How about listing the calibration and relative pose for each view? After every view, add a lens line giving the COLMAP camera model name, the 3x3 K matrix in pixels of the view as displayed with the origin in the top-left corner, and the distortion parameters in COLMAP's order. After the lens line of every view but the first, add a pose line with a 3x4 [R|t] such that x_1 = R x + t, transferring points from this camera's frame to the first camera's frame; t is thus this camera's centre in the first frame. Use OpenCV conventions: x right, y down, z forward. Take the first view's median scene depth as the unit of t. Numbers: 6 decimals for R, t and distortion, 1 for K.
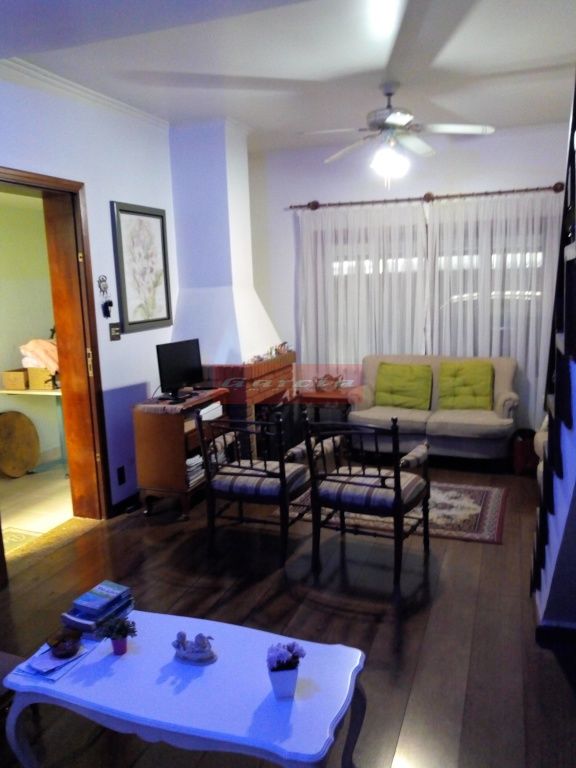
lens RADIAL K [[609.2, 0, 287.6], [0, 609.2, 385.1], [0, 0, 1]] dist [0.013199, 0.000534]
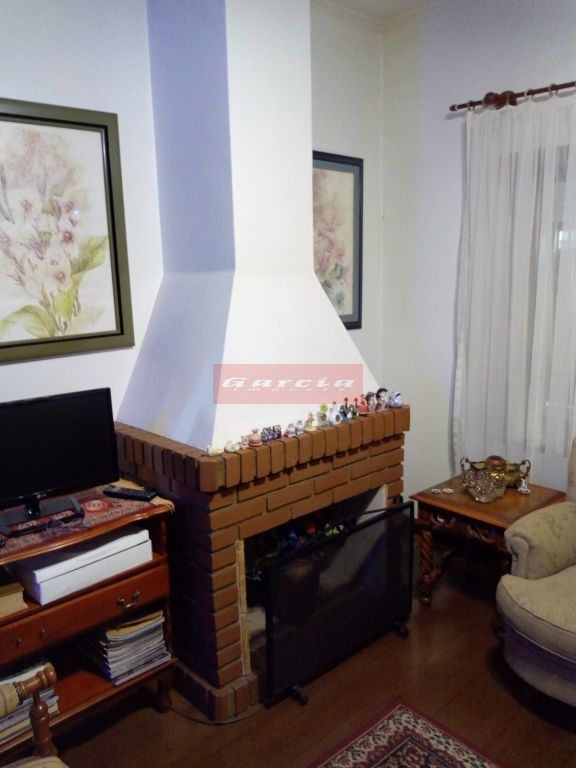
lens RADIAL K [[672.5, 0, 288.0], [0, 672.5, 380.4], [0, 0, 1]] dist [-0.003240, 0.000769]
pose [[0.900654, 0.084724, -0.426197, 0.175576], [-0.074685, 0.996395, 0.040246, -0.107050], [0.428070, -0.004417, 0.903735, 0.577911]]
